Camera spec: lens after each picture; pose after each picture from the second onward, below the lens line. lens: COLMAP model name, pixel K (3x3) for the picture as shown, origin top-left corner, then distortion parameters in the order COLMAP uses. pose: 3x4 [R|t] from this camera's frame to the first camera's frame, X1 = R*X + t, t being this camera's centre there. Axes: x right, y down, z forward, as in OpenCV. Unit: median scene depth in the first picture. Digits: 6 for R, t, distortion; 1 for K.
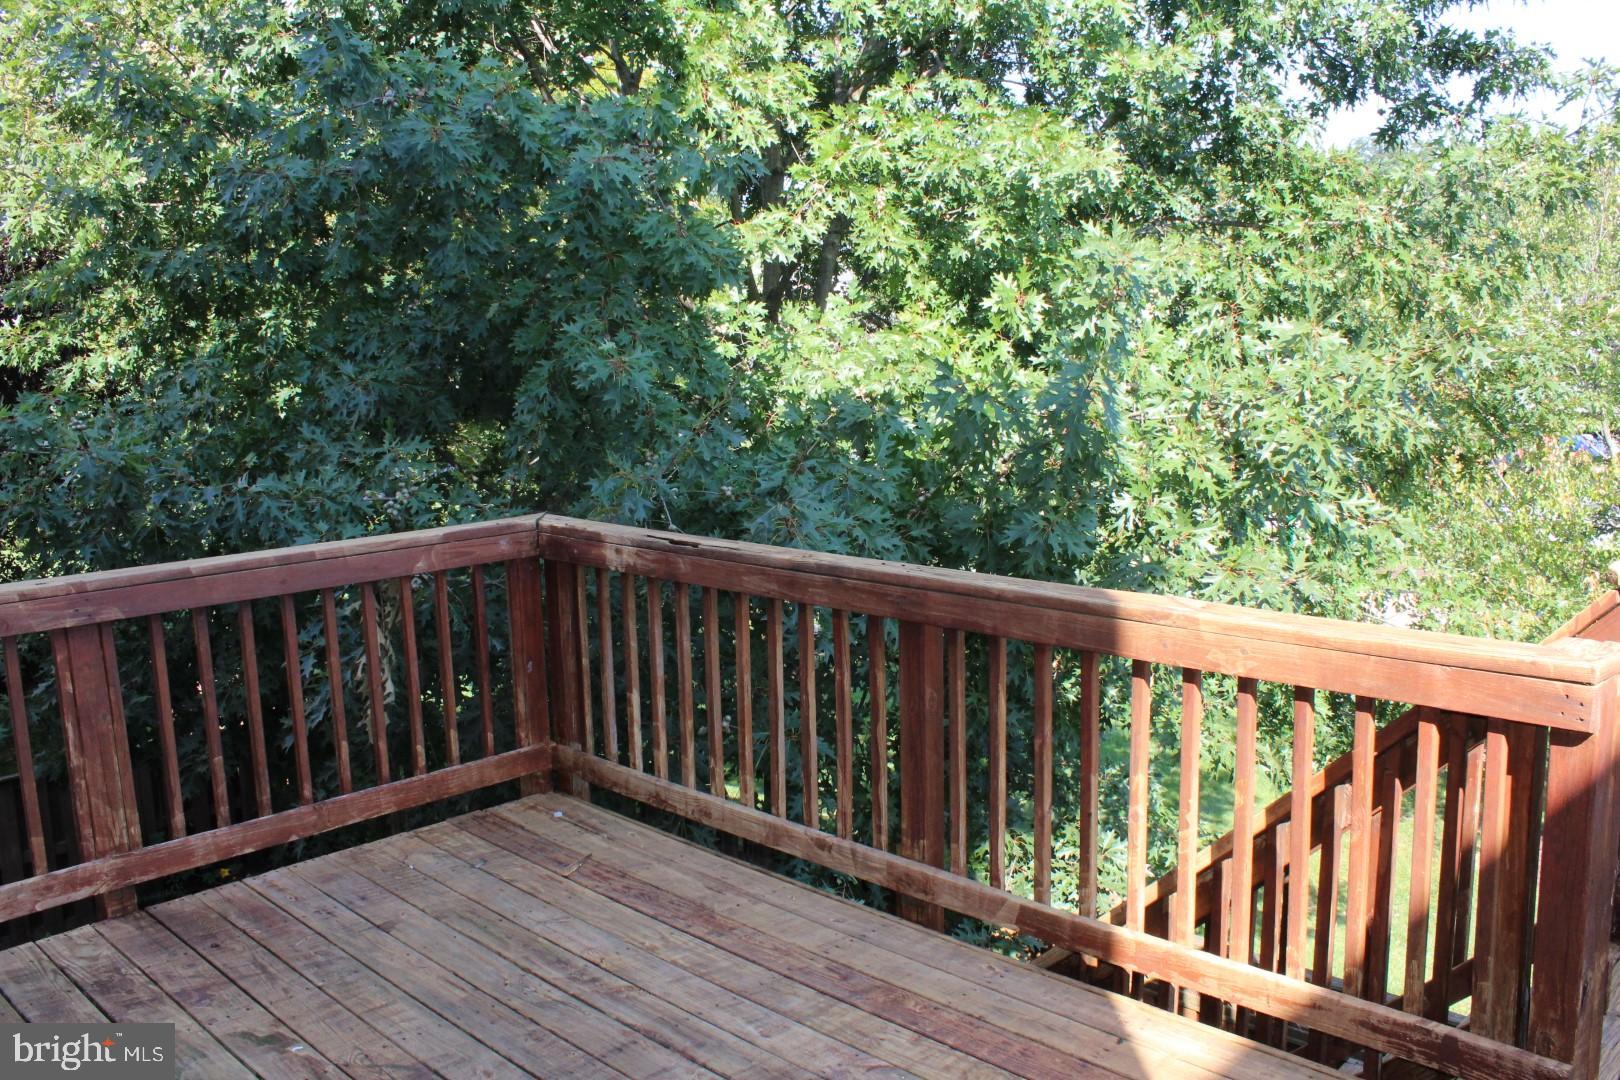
lens RADIAL K [[1339.0, 0, 819.2], [0, 1339.0, 542.8], [0, 0, 1]] dist [-0.138371, 0.115514]
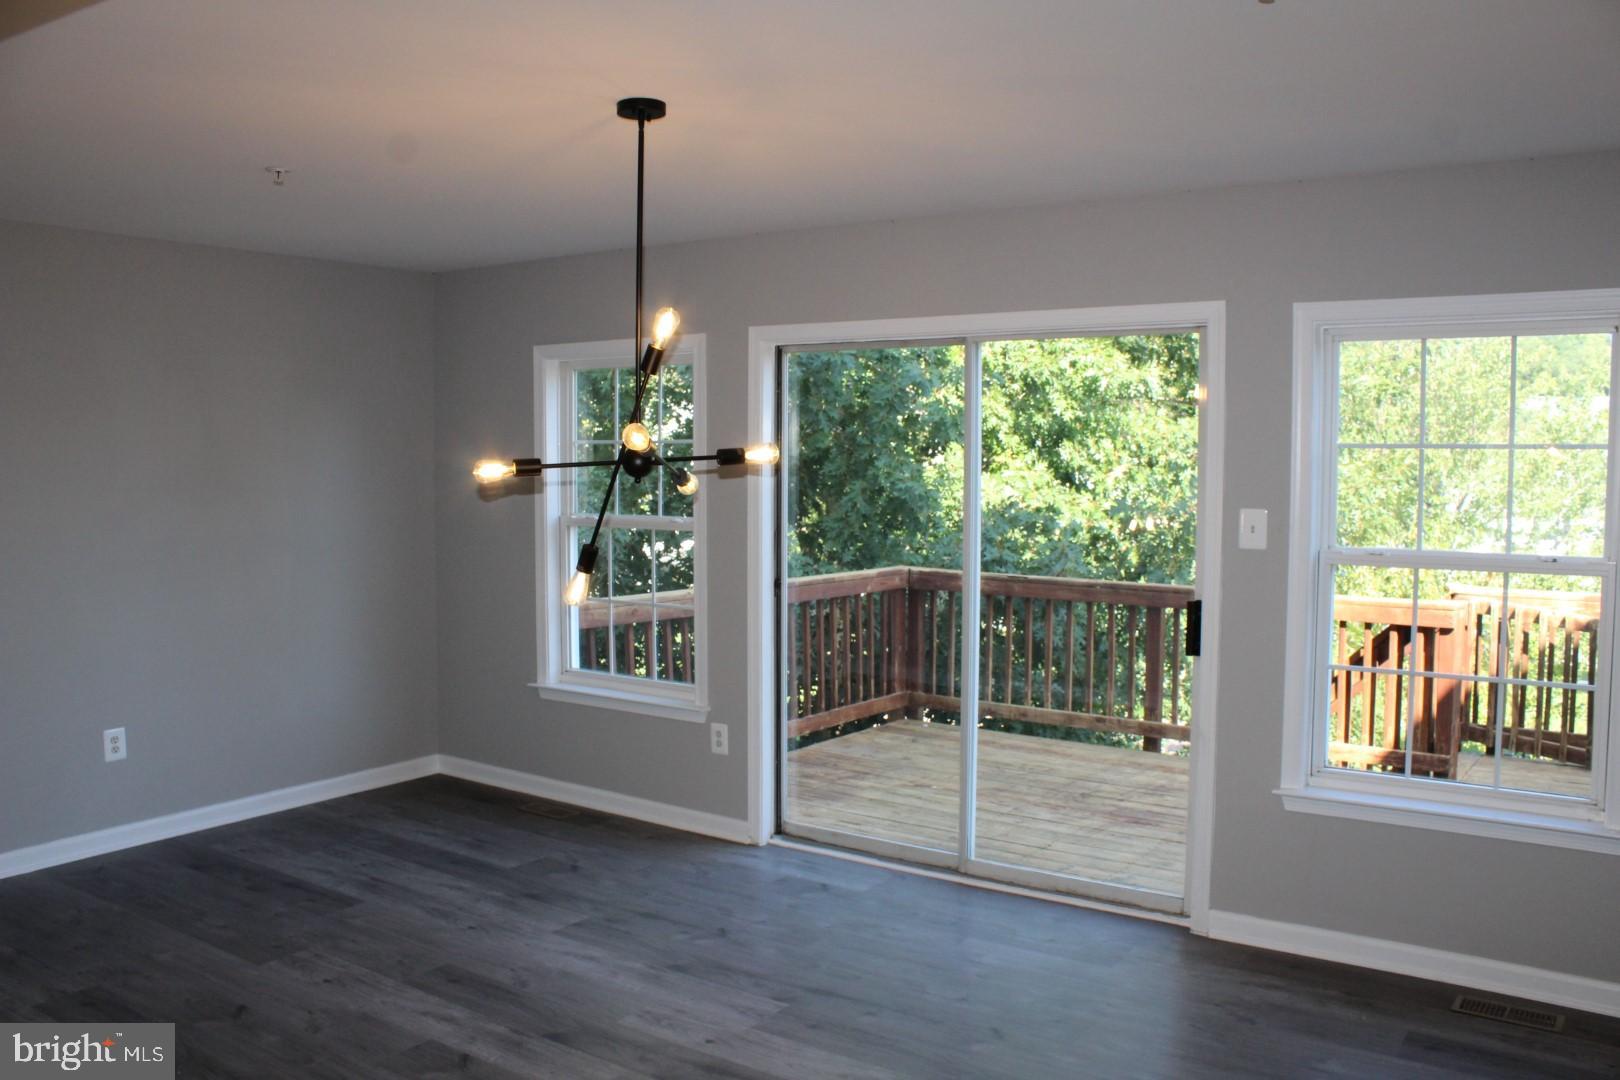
lens RADIAL K [[1339.0, 0, 819.2], [0, 1339.0, 542.8], [0, 0, 1]] dist [-0.138371, 0.115514]
pose [[0.988111, 0.018598, 0.152611, -0.451071], [-0.005049, 0.996046, -0.088693, 0.082798], [-0.153657, 0.086868, 0.984298, -0.598187]]
